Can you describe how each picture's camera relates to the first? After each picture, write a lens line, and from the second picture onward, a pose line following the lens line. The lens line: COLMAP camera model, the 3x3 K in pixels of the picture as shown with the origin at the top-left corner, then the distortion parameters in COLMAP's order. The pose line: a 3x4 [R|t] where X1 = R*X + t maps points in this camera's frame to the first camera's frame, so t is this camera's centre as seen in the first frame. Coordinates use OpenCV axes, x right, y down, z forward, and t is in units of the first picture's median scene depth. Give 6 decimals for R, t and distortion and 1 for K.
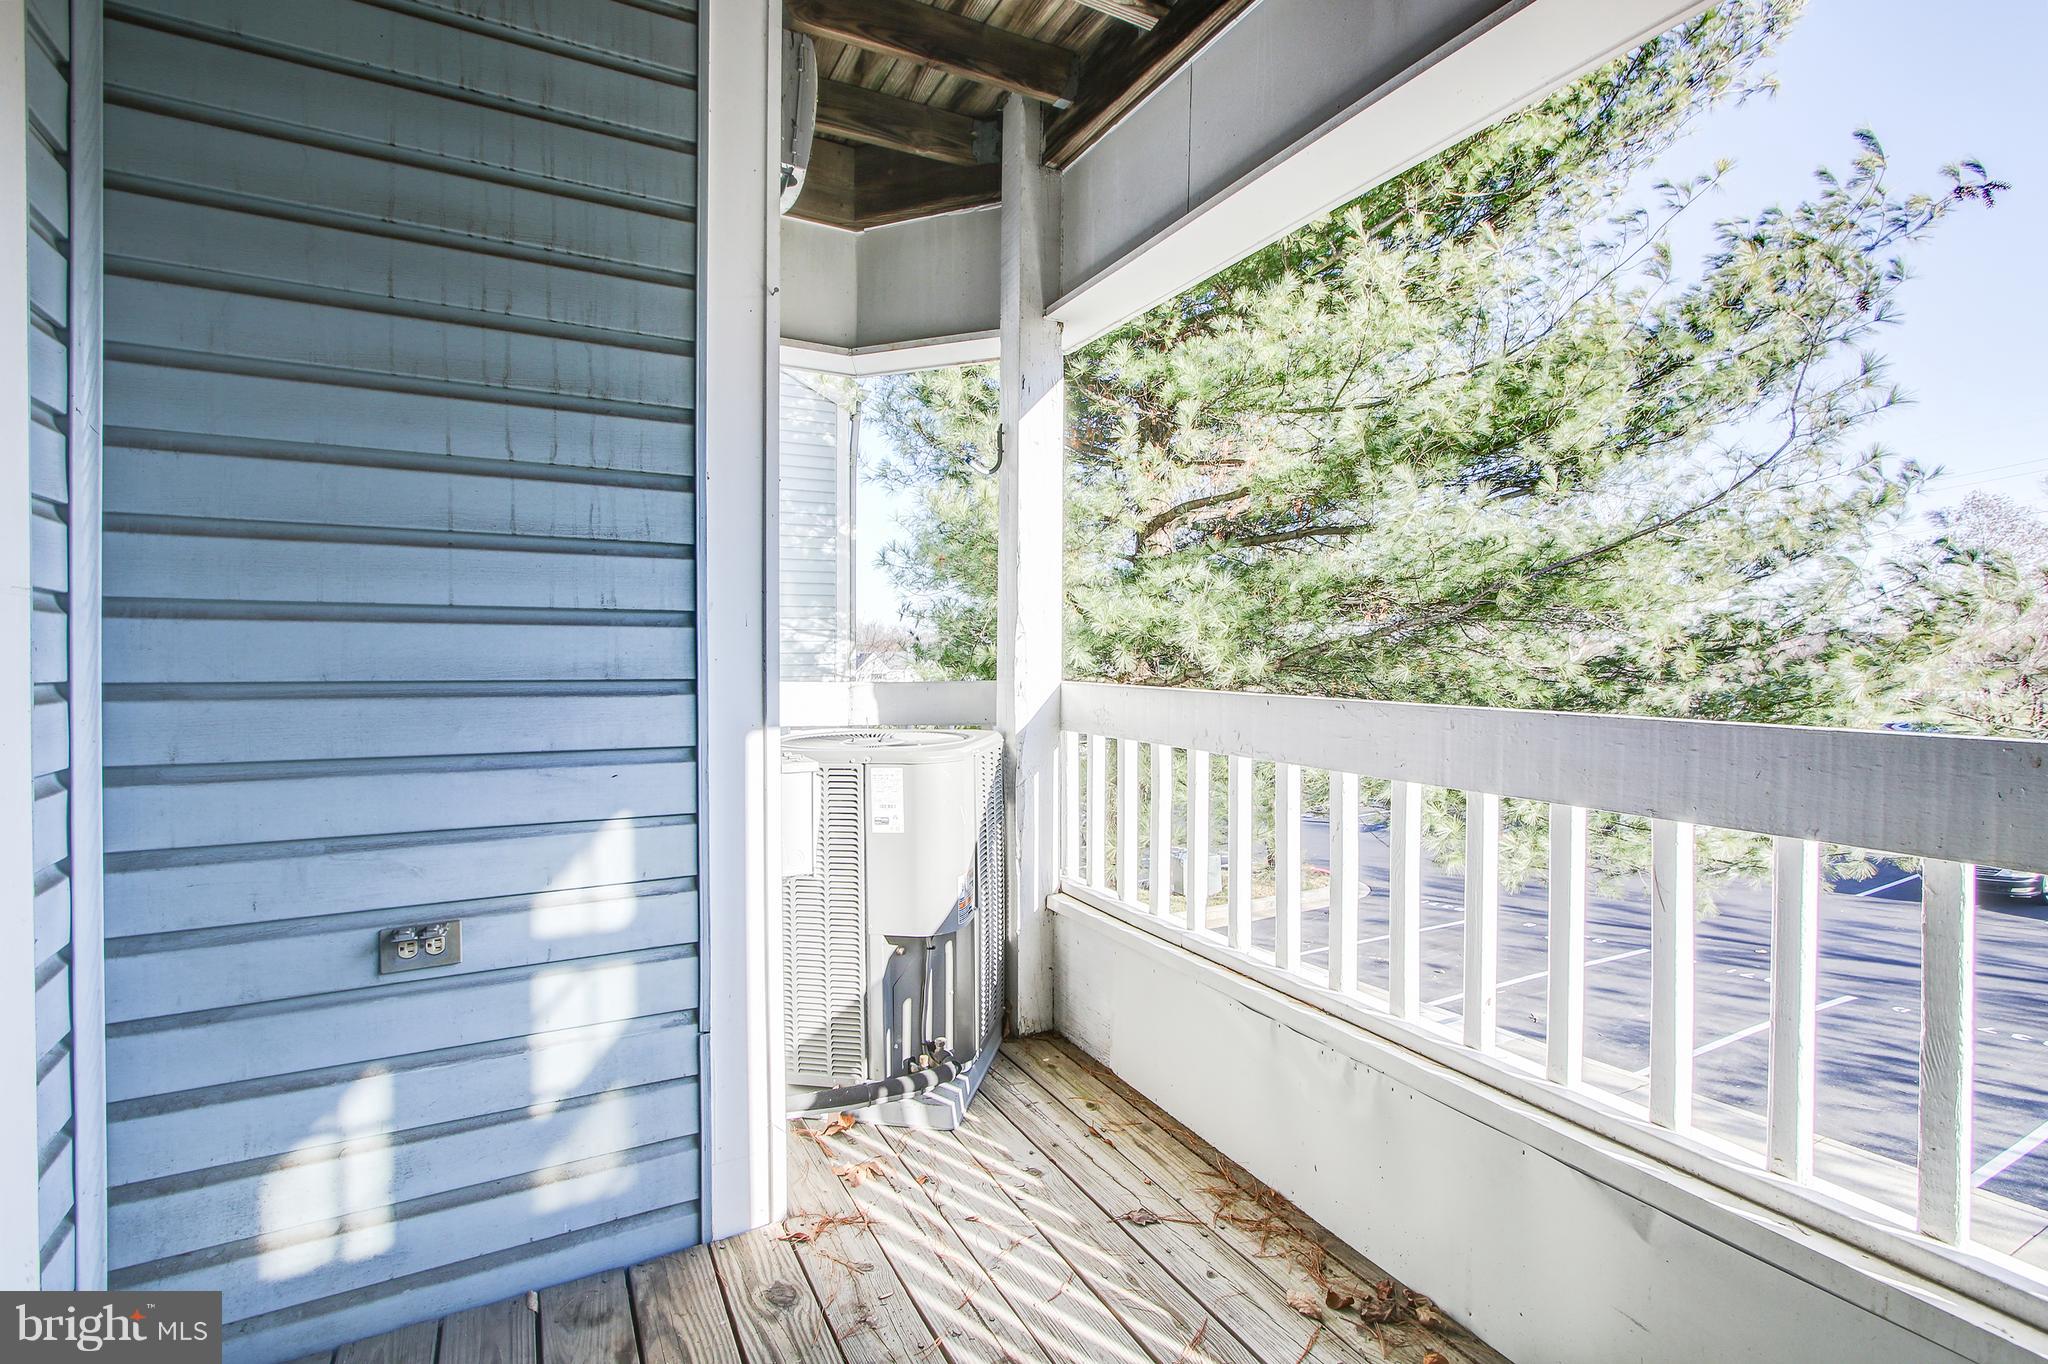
lens RADIAL K [[938.0, 0, 1051.2], [0, 938.0, 685.2], [0, 0, 1]] dist [-0.029838, 0.017434]
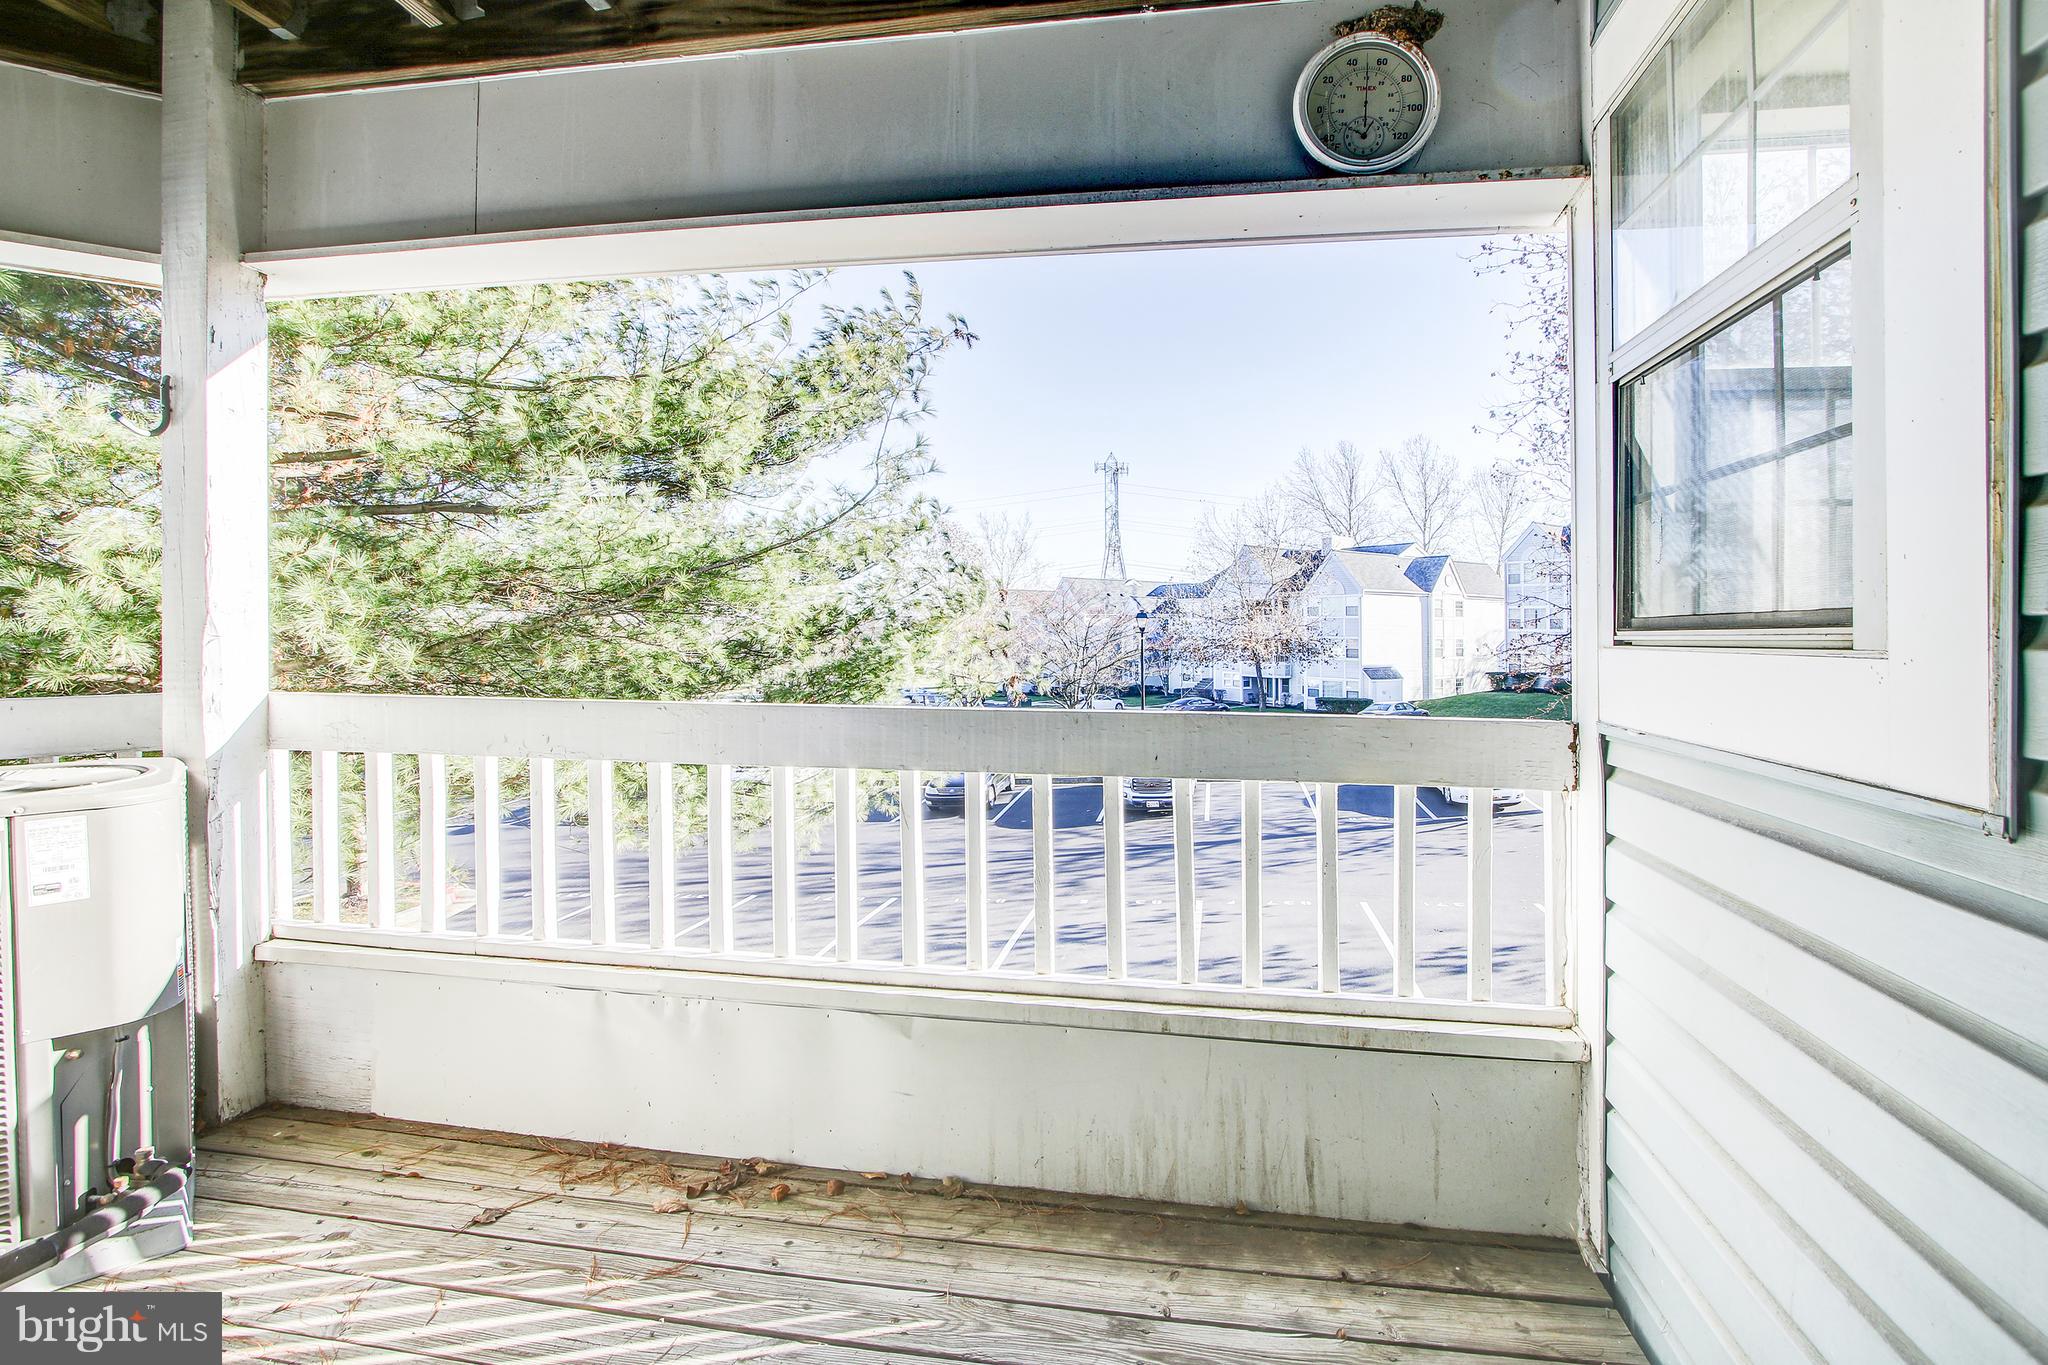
lens RADIAL K [[1010.4, 0, 1024.4], [0, 1010.4, 641.8], [0, 0, 1]] dist [0.000259, 0.000511]
pose [[0.630821, -0.008951, 0.775877, -0.275116], [0.022294, 0.999730, -0.006592, -0.028973], [-0.775608, 0.021456, 0.630850, -0.123297]]
